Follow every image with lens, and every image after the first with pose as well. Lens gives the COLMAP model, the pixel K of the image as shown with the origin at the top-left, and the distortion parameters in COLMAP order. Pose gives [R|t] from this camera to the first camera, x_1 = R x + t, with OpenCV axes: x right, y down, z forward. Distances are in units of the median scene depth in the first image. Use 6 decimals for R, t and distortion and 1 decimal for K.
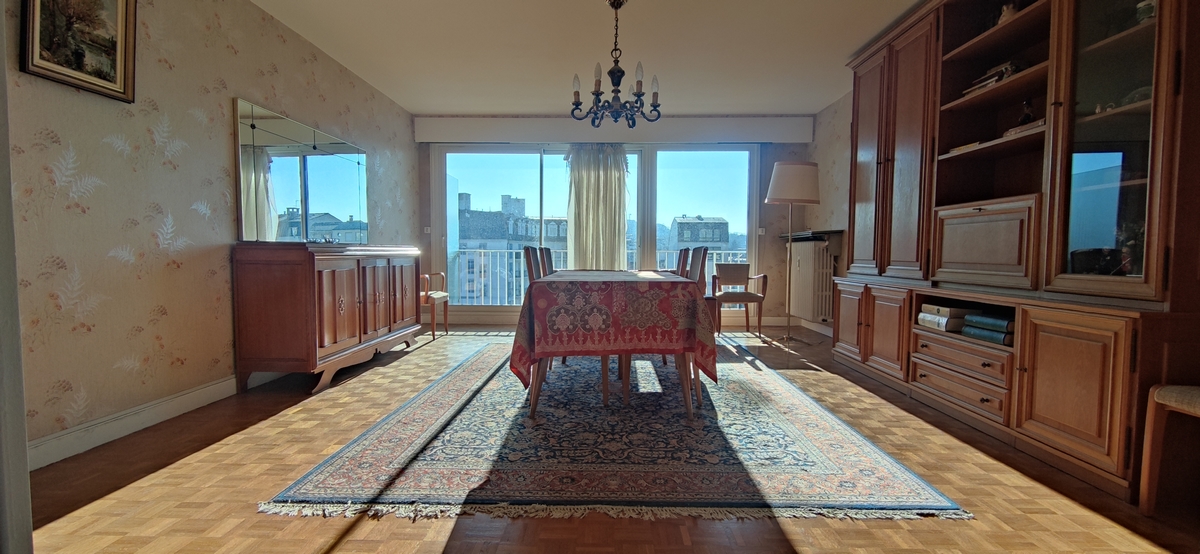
lens RADIAL K [[548.1, 0, 601.0], [0, 548.1, 281.1], [0, 0, 1]] dist [-0.000228, -0.007470]
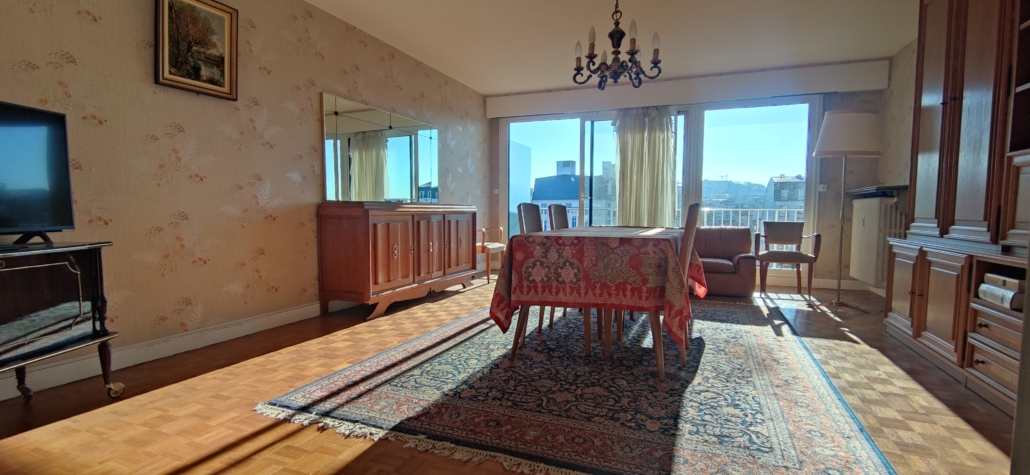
lens RADIAL K [[470.5, 0, 510.9], [0, 470.5, 241.6], [0, 0, 1]] dist [-0.000228, -0.007470]
pose [[0.931679, 0.024538, -0.362453, 0.179770], [-0.020055, 0.999669, 0.016127, -0.001391], [0.362728, -0.007756, 0.931863, 0.105974]]
